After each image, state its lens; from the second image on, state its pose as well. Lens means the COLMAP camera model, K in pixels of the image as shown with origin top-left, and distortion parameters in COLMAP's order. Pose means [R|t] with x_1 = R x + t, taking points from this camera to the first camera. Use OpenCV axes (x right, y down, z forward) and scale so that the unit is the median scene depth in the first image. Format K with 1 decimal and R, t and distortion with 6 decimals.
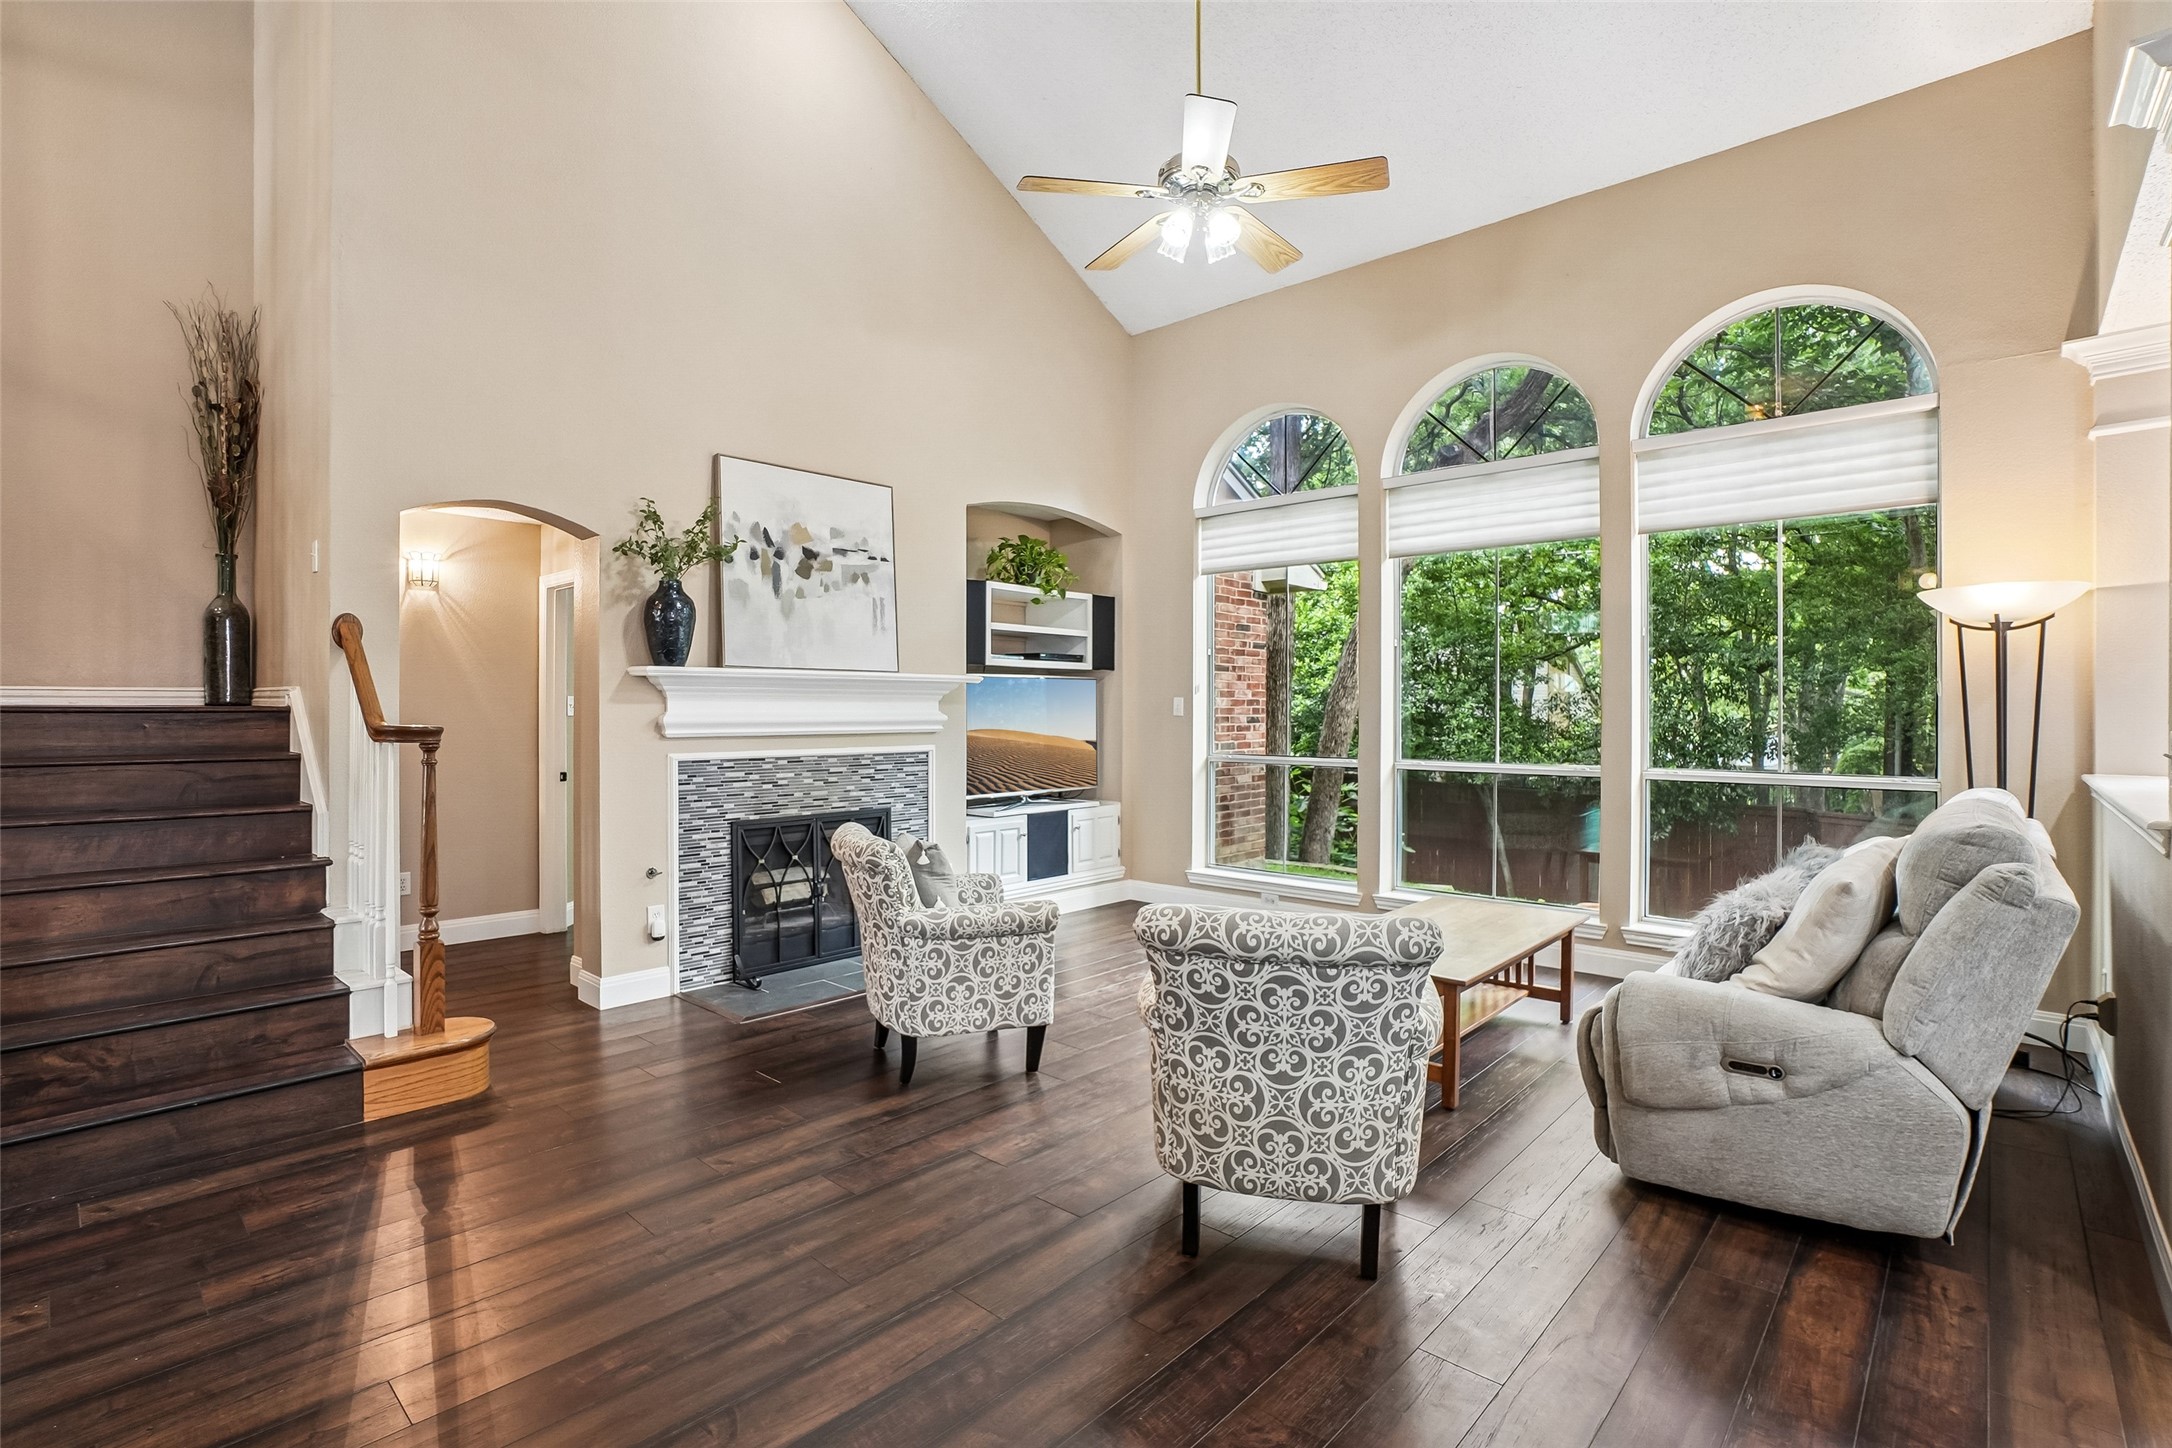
lens RADIAL K [[1014.5, 0, 1072.2], [0, 1014.5, 706.8], [0, 0, 1]] dist [-0.048474, 0.016525]
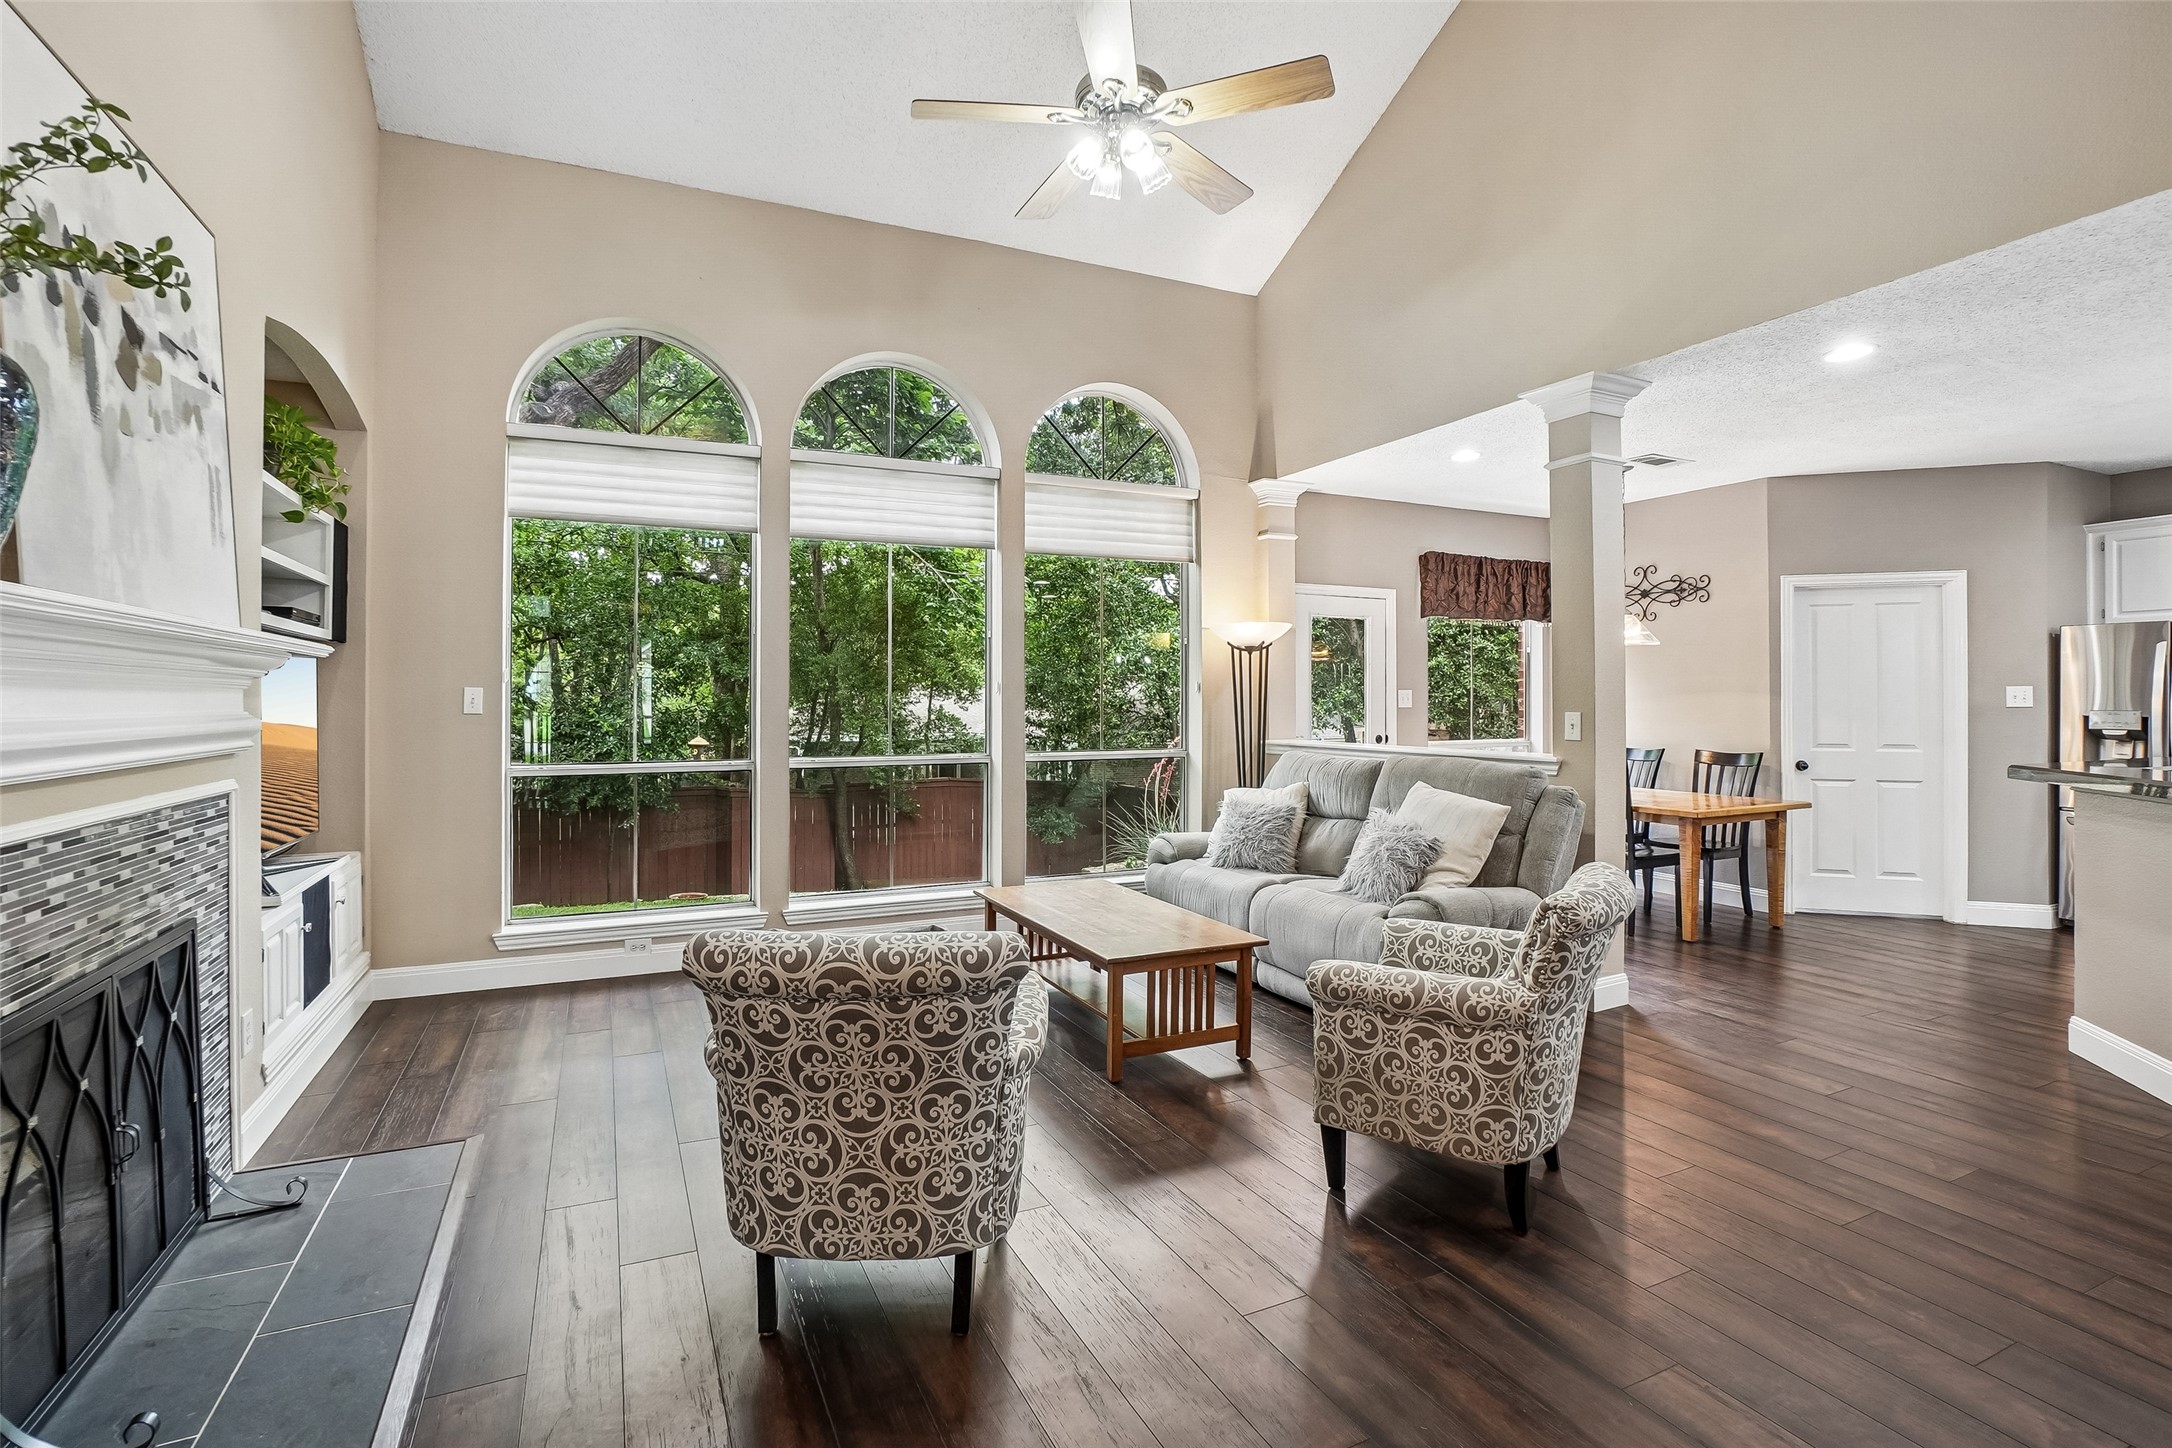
lens RADIAL K [[1014.5, 0, 1000.6], [0, 1014.5, 690.9], [0, 0, 1]] dist [-0.048474, 0.016525]
pose [[0.387050, 0.005757, 0.922041, -0.489313], [0.000694, 0.999978, -0.006535, -0.002216], [-0.922058, 0.003169, 0.387038, 0.518022]]
